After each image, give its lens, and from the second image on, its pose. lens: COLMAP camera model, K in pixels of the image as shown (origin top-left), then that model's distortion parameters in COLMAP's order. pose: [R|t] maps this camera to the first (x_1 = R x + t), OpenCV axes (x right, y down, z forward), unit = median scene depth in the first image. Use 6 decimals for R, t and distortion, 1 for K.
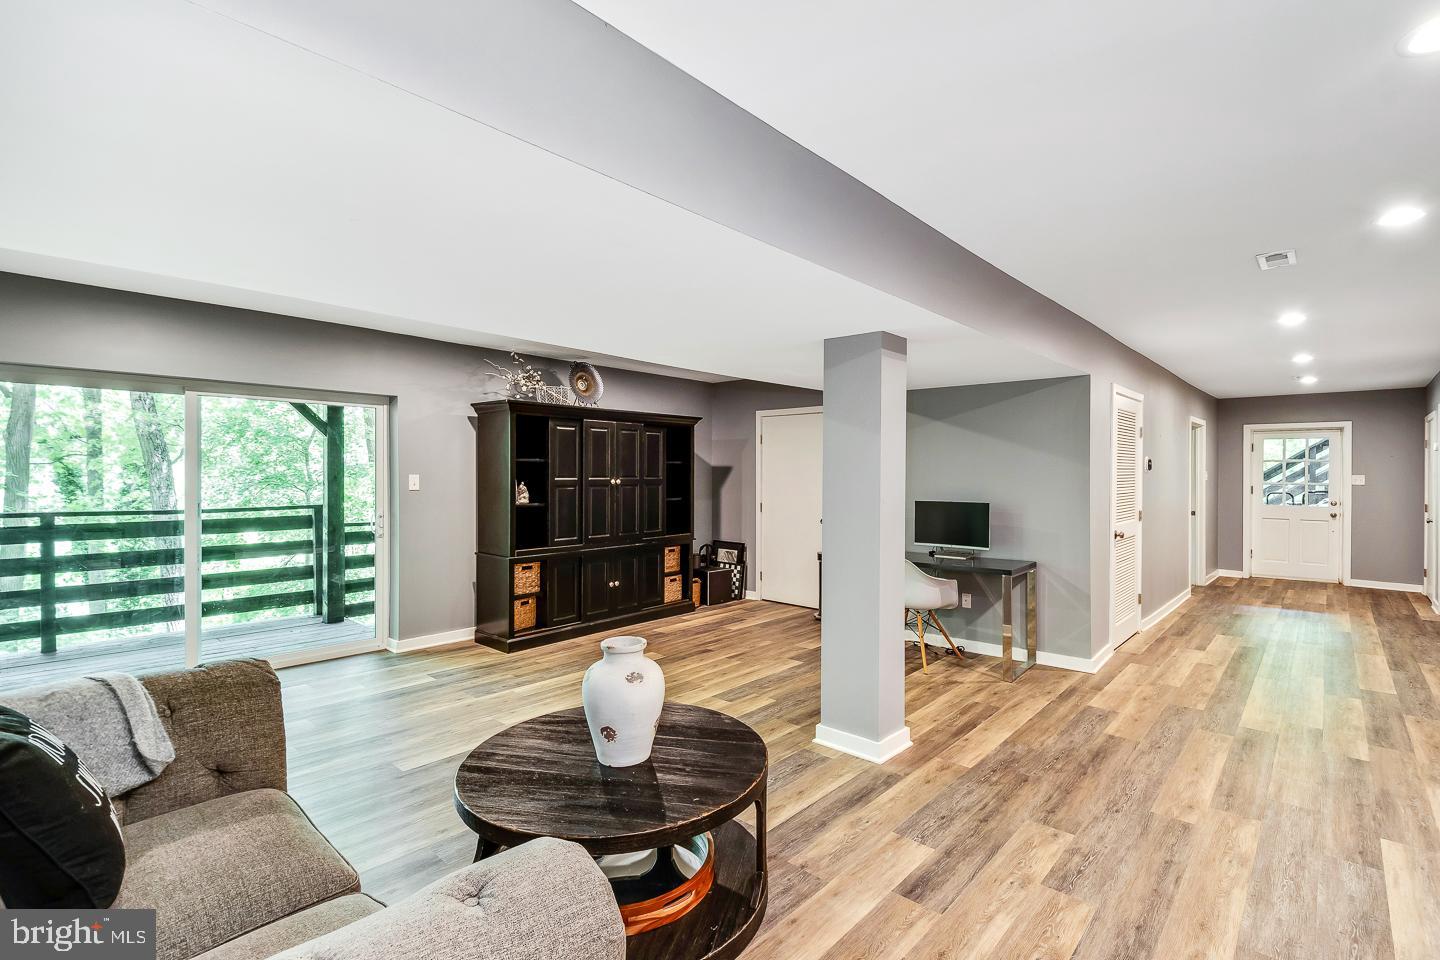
lens RADIAL K [[658.5, 0, 719.9], [0, 658.5, 485.9], [0, 0, 1]] dist [0.001584, -0.001944]
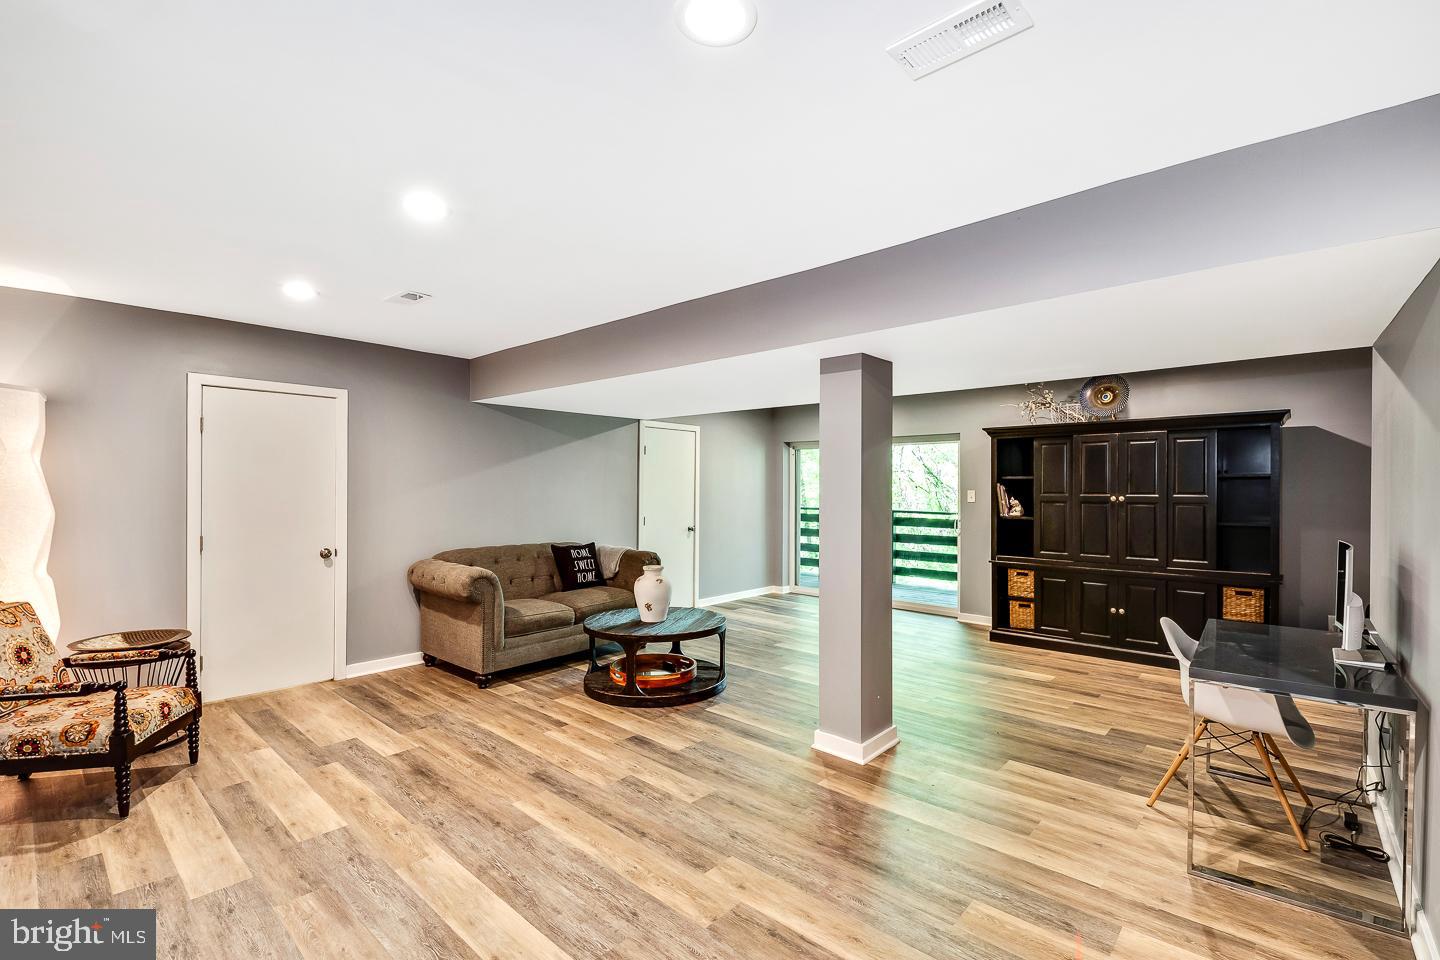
lens RADIAL K [[658.5, 0, 755.7], [0, 658.5, 492.4], [0, 0, 1]] dist [0.001584, -0.001944]
pose [[0.025515, 0.005155, -0.999661, 0.857695], [-0.026098, 0.999649, 0.004489, -0.007555], [0.999334, 0.025974, 0.025640, 0.546824]]
